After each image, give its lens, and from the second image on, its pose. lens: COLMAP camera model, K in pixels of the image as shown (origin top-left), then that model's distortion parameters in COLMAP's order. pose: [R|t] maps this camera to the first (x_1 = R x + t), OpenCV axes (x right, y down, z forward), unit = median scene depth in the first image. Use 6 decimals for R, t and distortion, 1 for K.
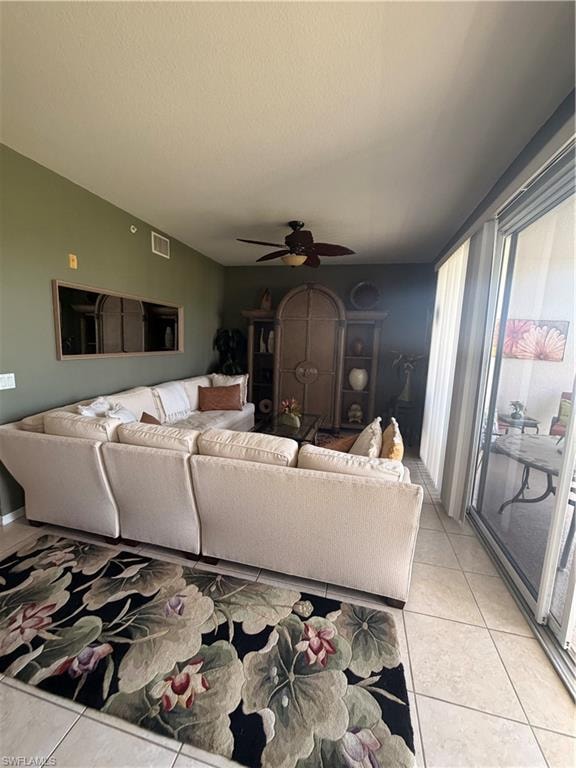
lens RADIAL K [[306.7, 0, 288.2], [0, 306.7, 381.3], [0, 0, 1]] dist [-0.001026, 0.000004]
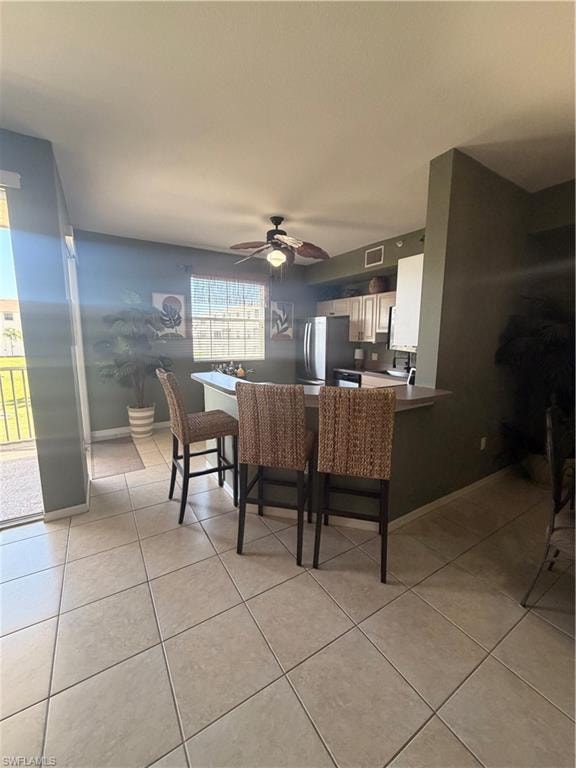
lens RADIAL K [[306.7, 0, 288.2], [0, 306.7, 381.3], [0, 0, 1]] dist [-0.001026, 0.000004]
pose [[-0.695904, 0.055661, -0.715975, 0.643136], [-0.125005, 0.972382, 0.197094, -0.173553], [0.707172, 0.226659, -0.669727, 1.619521]]
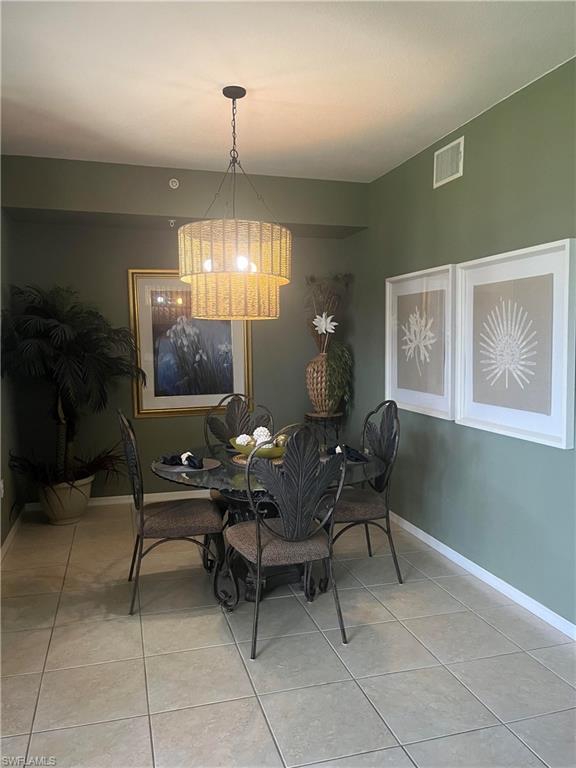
lens RADIAL K [[589.5, 0, 284.7], [0, 589.5, 389.1], [0, 0, 1]] dist [0.036936, -0.000670]
pose [[0.492053, 0.026288, -0.870168, 0.910864], [-0.082476, 0.996456, -0.016534, -0.132240], [0.866649, 0.079904, 0.492478, 1.394002]]
